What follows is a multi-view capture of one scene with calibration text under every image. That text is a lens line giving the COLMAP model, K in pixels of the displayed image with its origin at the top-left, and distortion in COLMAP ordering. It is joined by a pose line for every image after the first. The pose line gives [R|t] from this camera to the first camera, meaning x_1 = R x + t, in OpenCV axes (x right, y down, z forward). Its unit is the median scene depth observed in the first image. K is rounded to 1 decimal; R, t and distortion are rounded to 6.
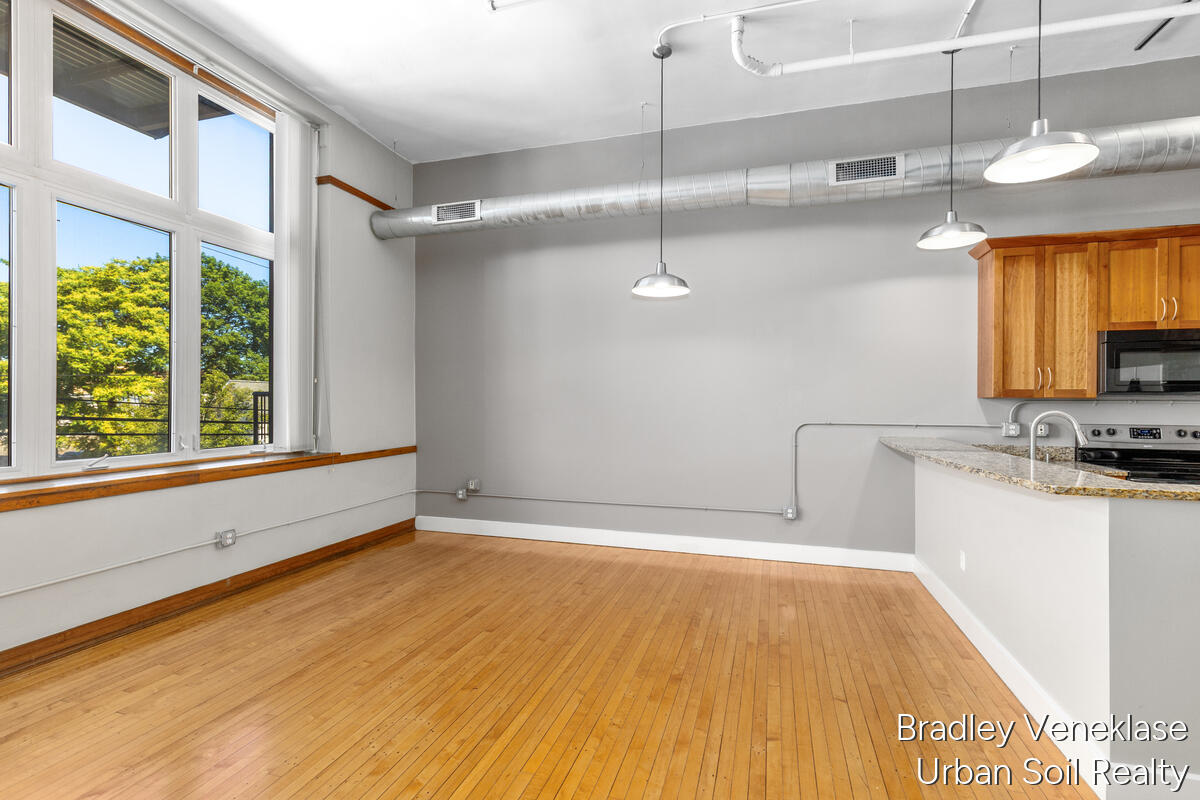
lens RADIAL K [[558.4, 0, 604.4], [0, 558.4, 403.3], [0, 0, 1]] dist [0.021723, -0.000166]
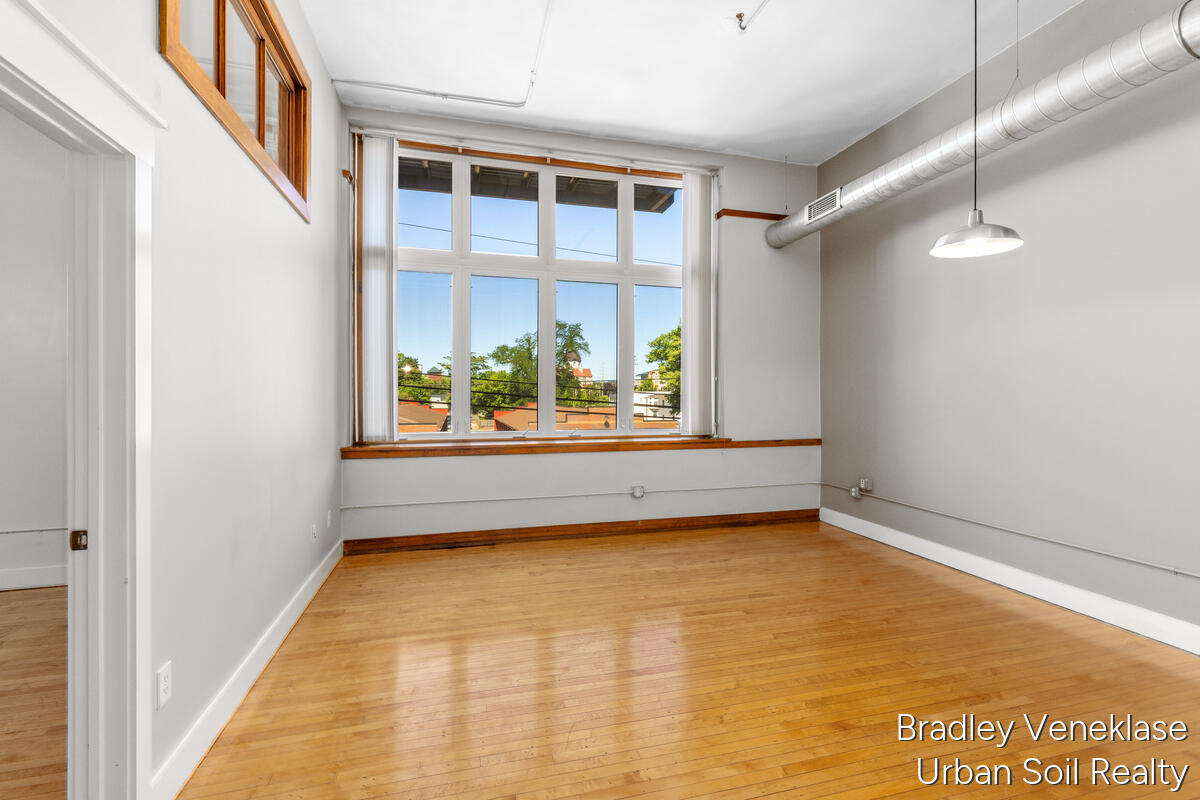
lens RADIAL K [[558.4, 0, 608.4], [0, 558.4, 394.6], [0, 0, 1]] dist [0.021723, -0.000166]
pose [[0.535289, 0.001381, -0.844668, 0.403289], [-0.001998, 0.999998, 0.000369, -0.005618], [0.844667, 0.001490, 0.535290, 0.151522]]
